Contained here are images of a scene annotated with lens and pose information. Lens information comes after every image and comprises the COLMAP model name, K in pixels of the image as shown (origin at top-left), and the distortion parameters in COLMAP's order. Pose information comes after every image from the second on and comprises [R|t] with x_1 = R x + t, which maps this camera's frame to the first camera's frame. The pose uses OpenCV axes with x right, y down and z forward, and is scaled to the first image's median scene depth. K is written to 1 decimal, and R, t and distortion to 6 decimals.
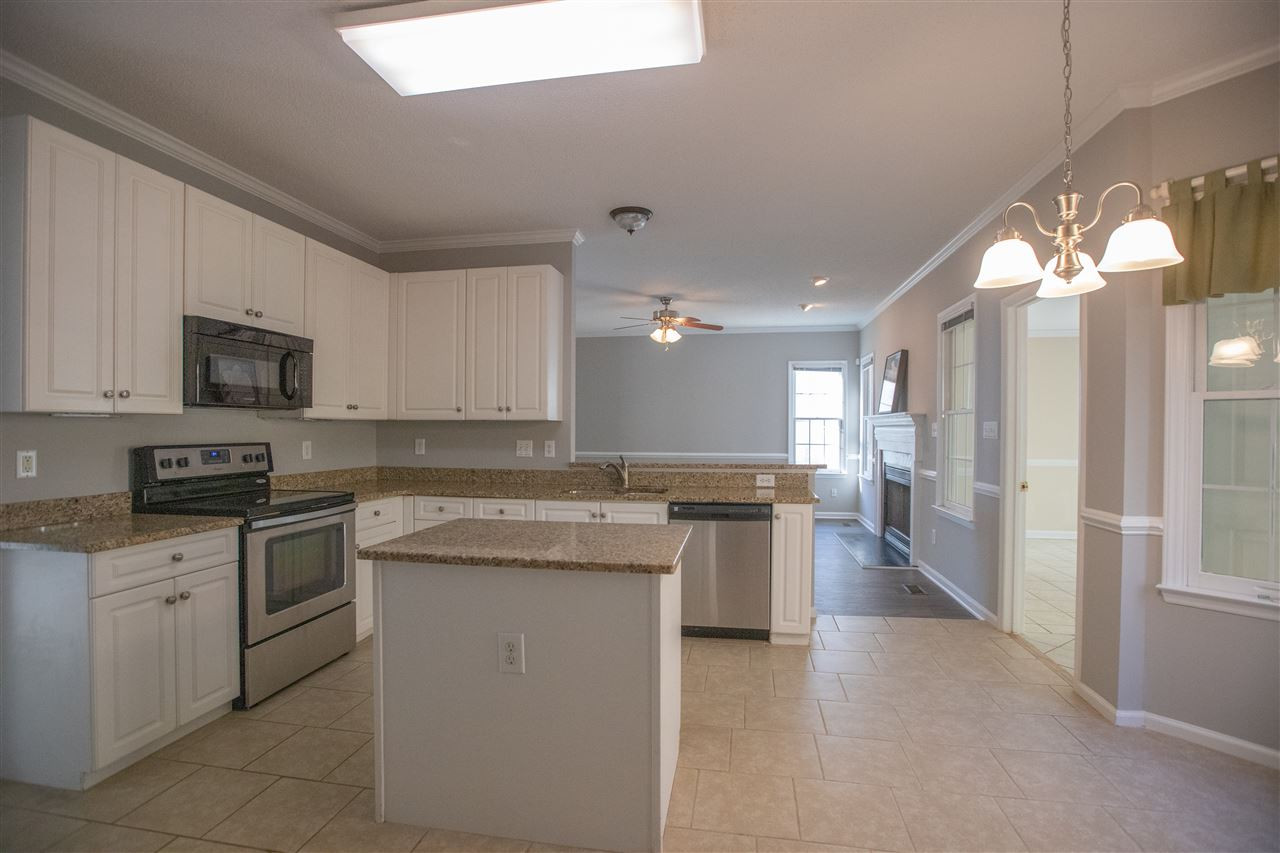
lens RADIAL K [[583.6, 0, 643.2], [0, 583.6, 430.9], [0, 0, 1]] dist [-0.014410, 0.000299]
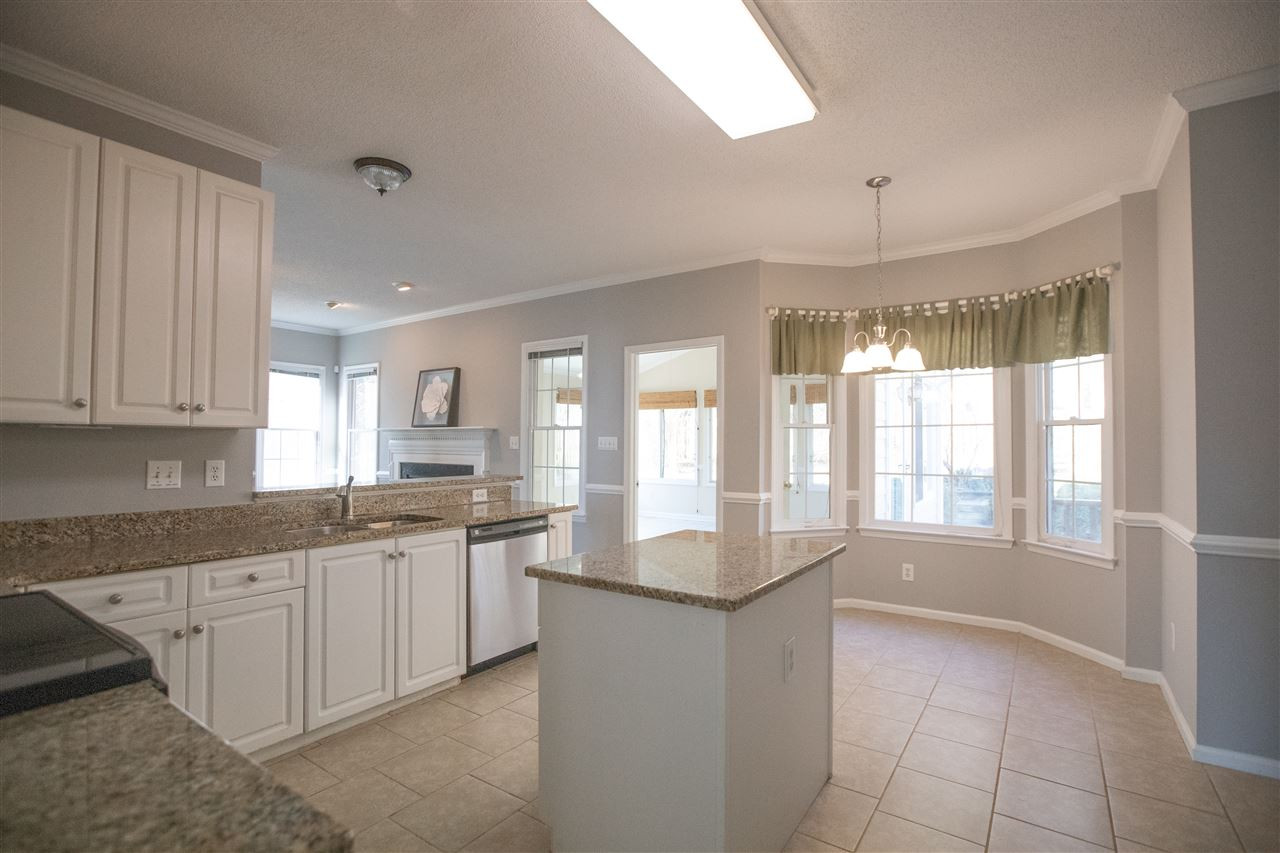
lens RADIAL K [[583.6, 0, 643.2], [0, 583.6, 430.9], [0, 0, 1]] dist [-0.014410, 0.000299]
pose [[0.443221, 0.018743, 0.896216, -0.541616], [-0.000367, 0.999785, -0.020727, -0.002165], [-0.896412, 0.008857, 0.443133, 0.325274]]
